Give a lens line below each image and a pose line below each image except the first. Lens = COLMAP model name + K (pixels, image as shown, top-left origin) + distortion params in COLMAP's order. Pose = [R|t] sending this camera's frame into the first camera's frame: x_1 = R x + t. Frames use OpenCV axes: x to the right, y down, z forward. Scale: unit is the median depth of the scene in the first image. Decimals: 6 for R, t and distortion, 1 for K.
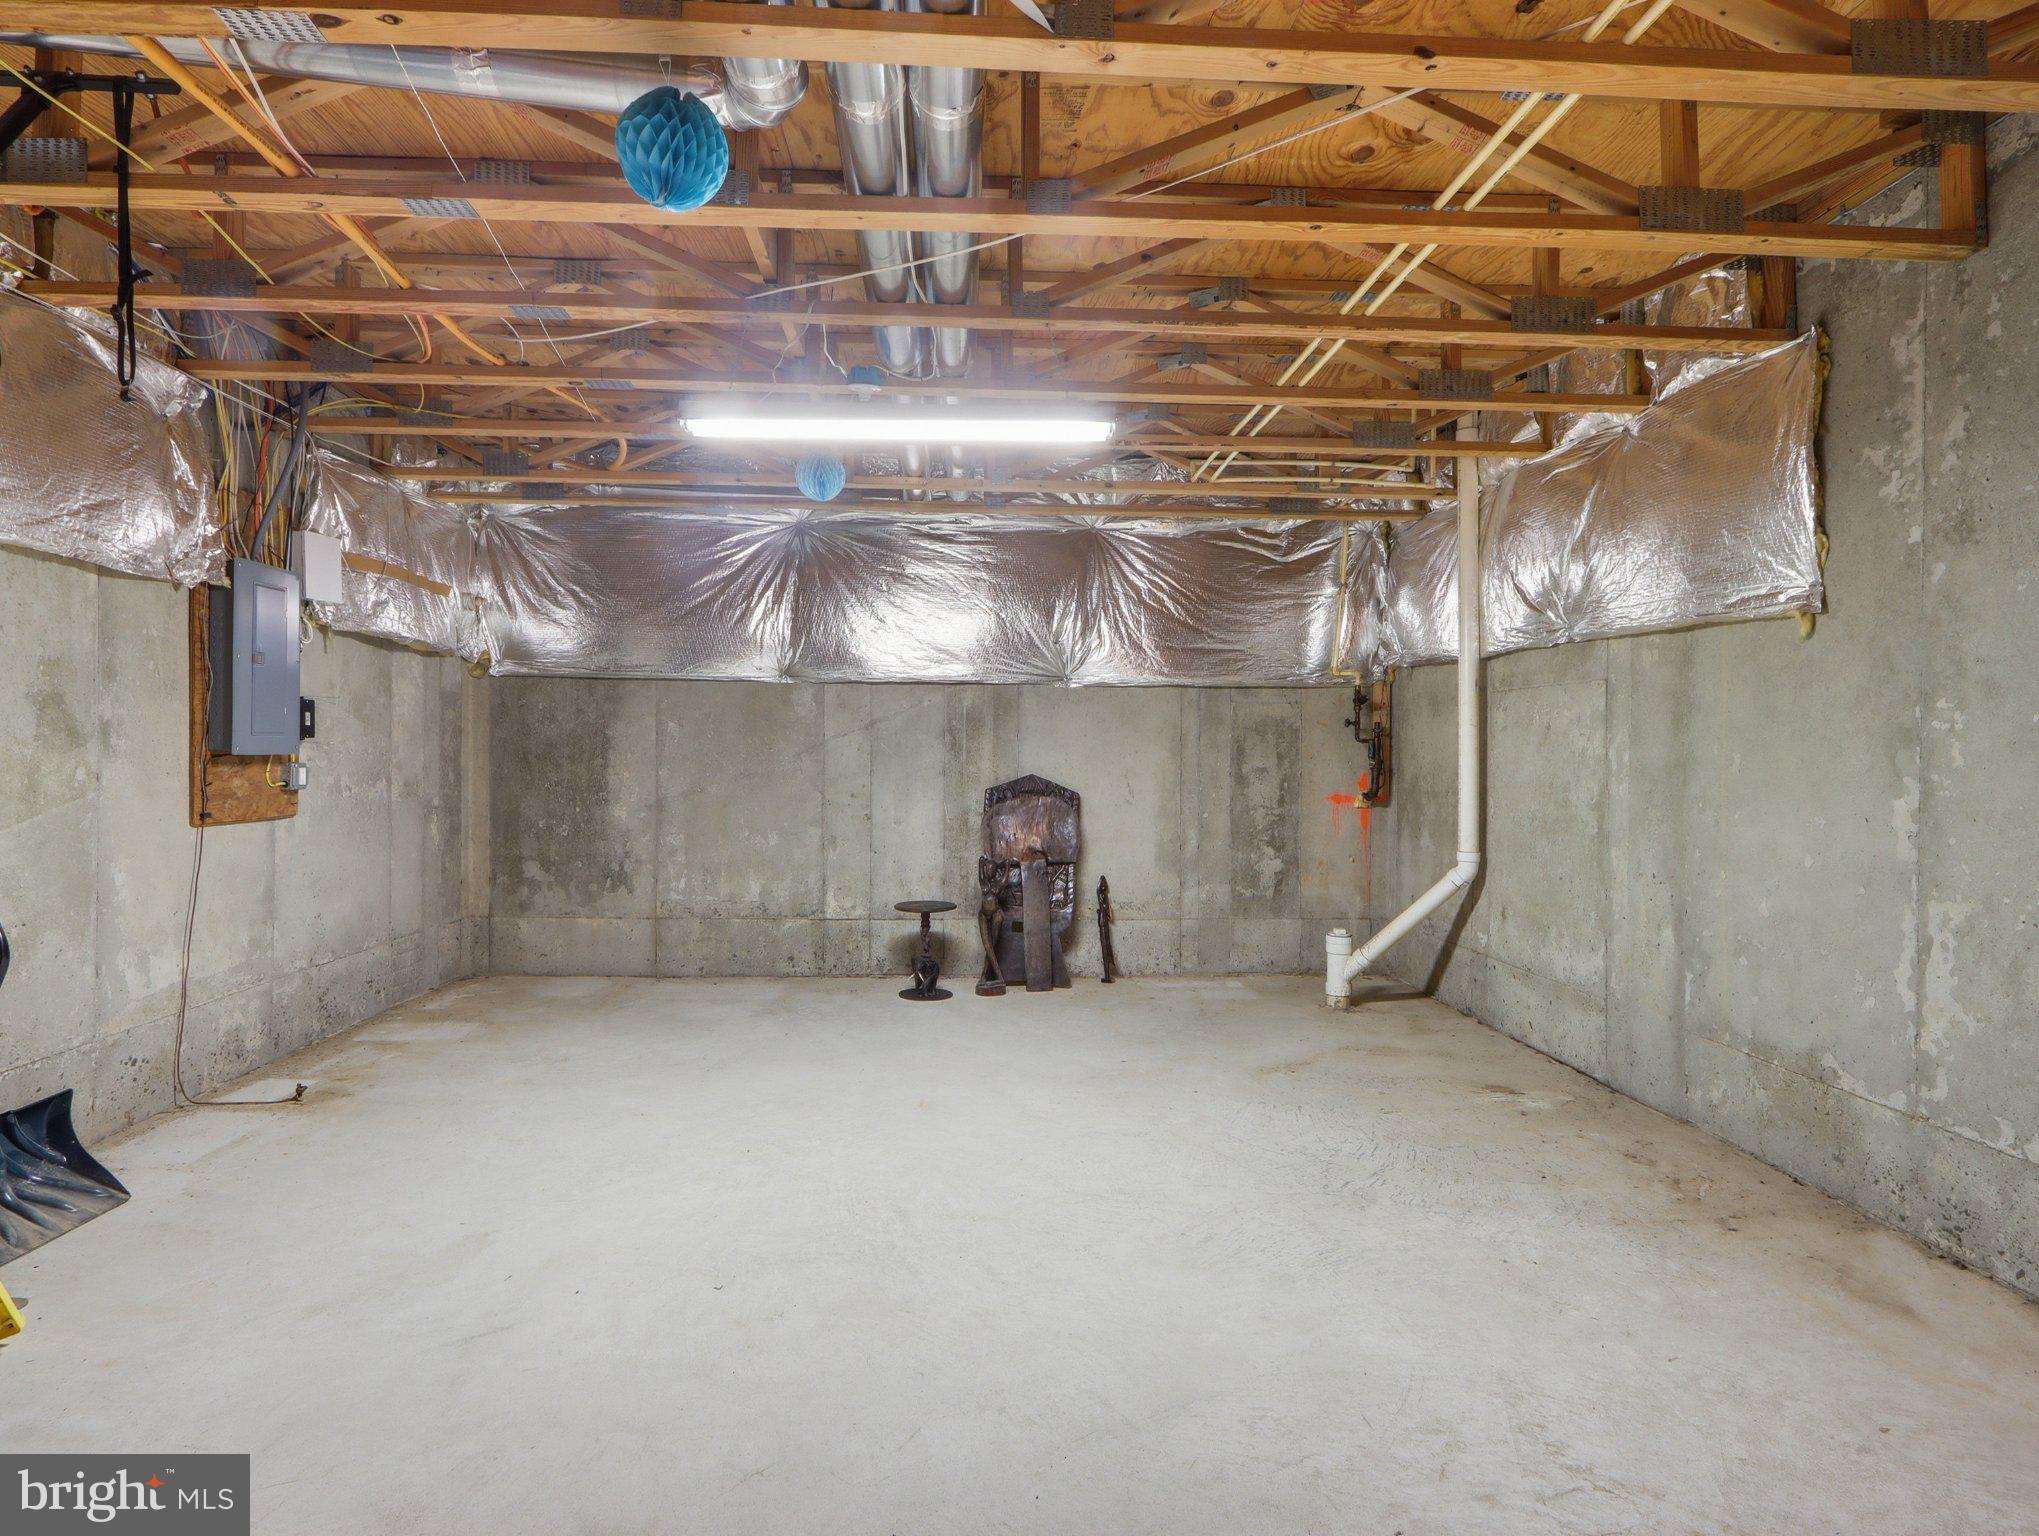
lens RADIAL K [[1118.0, 0, 1007.7], [0, 1118.0, 772.3], [0, 0, 1]] dist [0.004336, 0.000824]
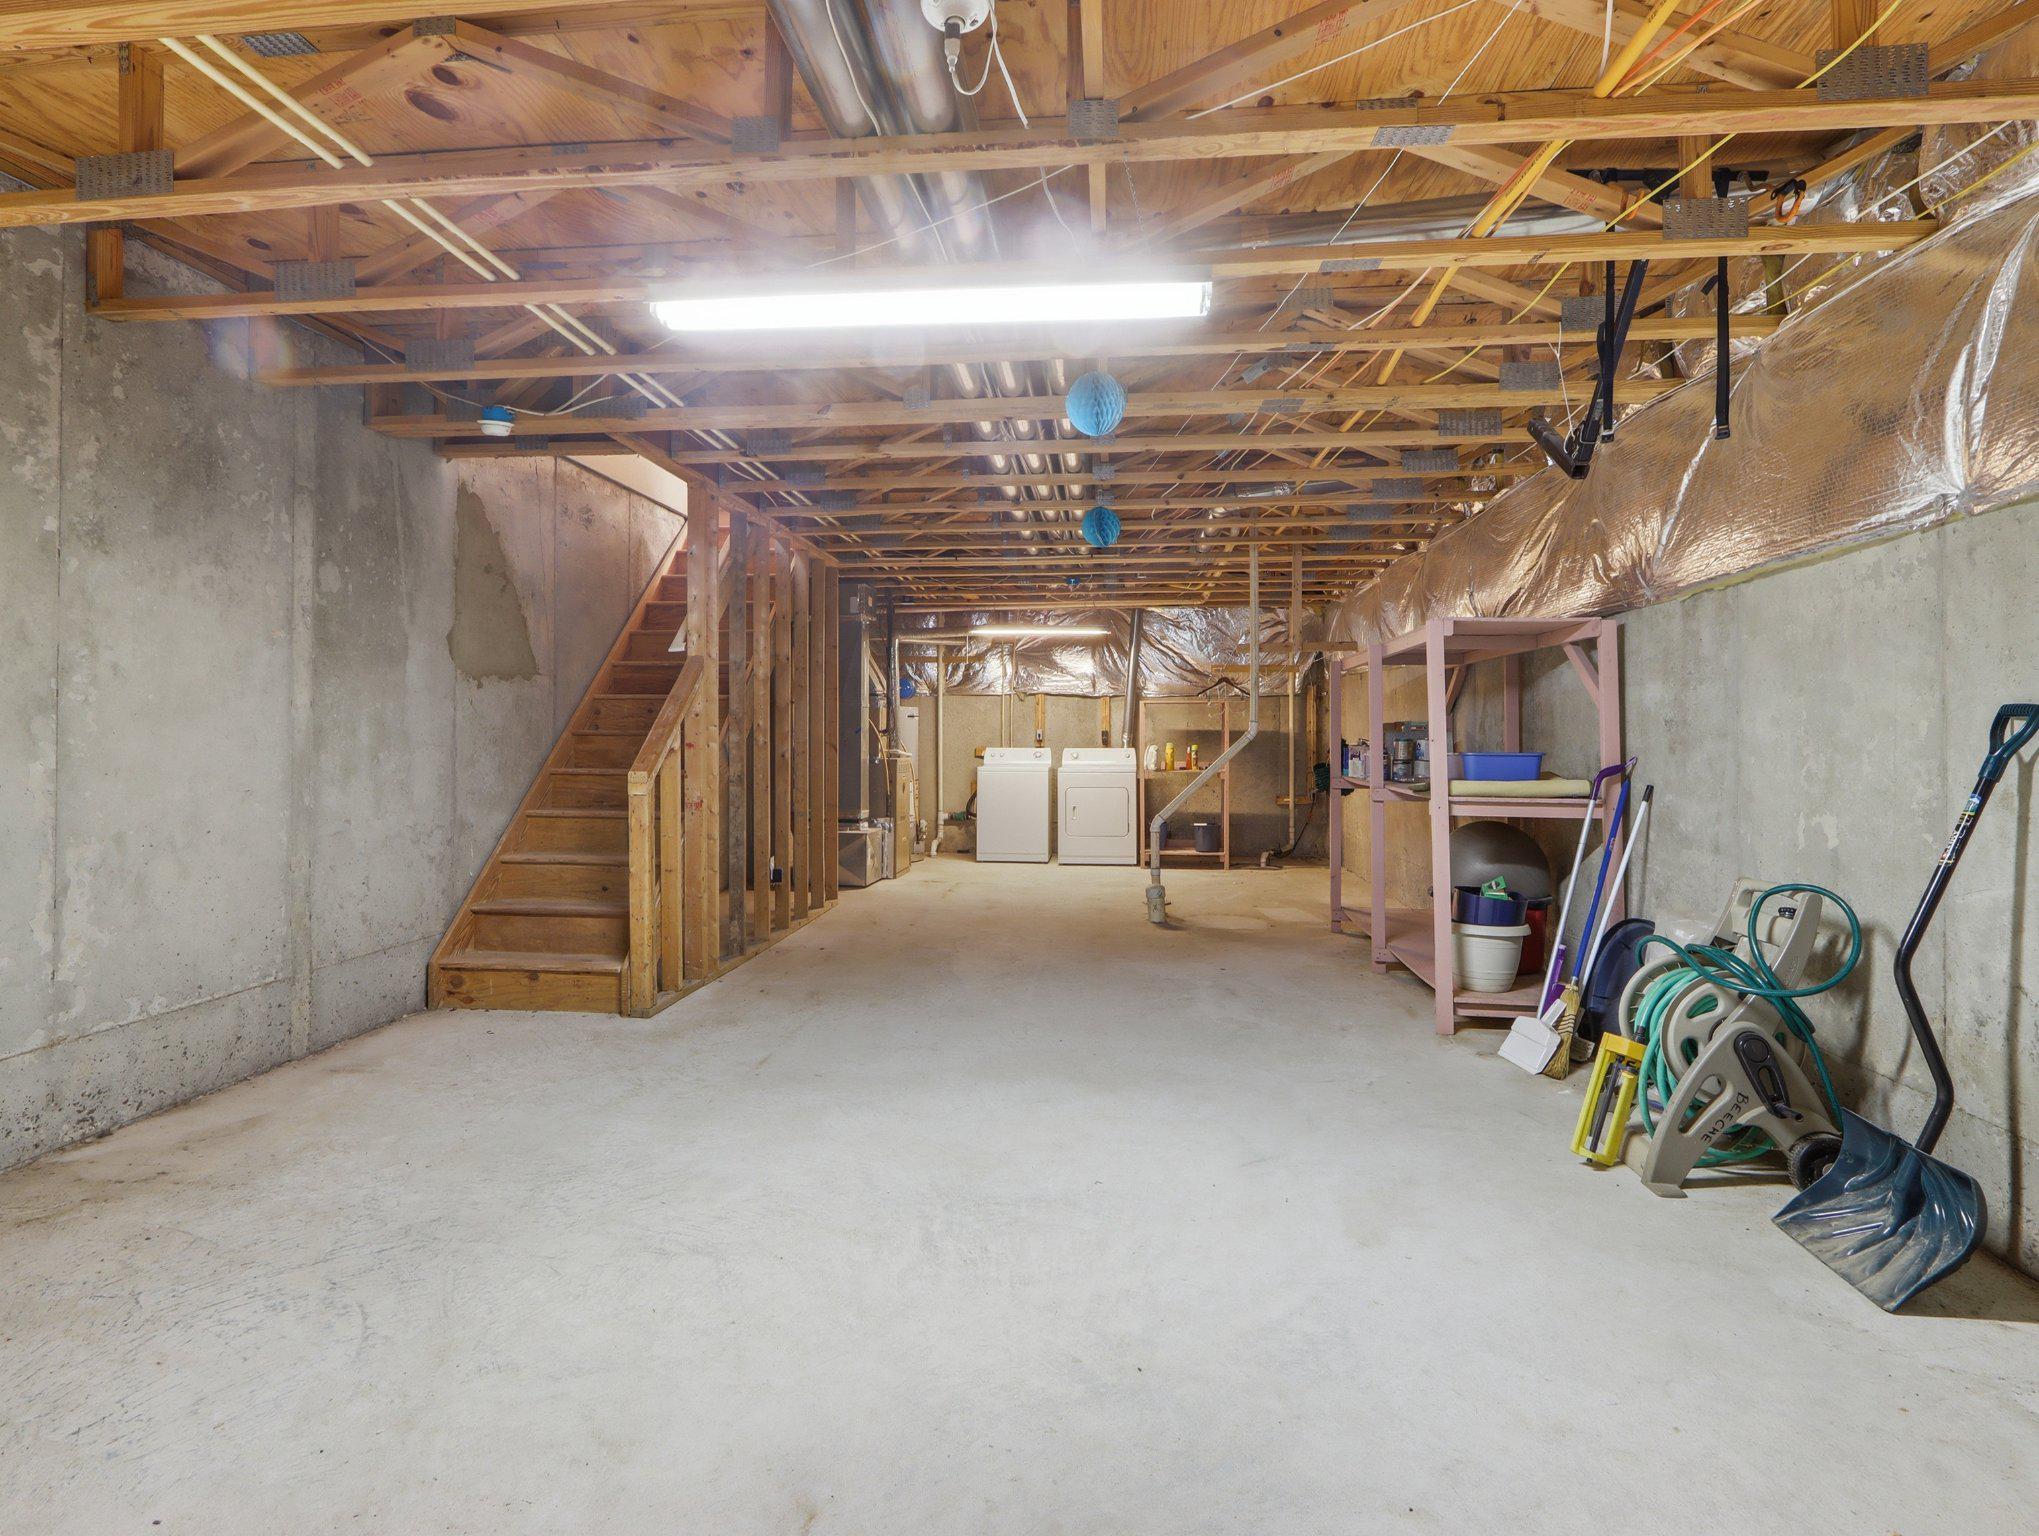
lens RADIAL K [[1118.0, 0, 1007.7], [0, 1118.0, 772.3], [0, 0, 1]] dist [0.004336, 0.000824]
pose [[-0.988715, -0.015966, 0.148956, -0.303192], [-0.009286, 0.998924, 0.045436, -0.025044], [-0.149522, 0.043540, -0.987799, 1.981328]]
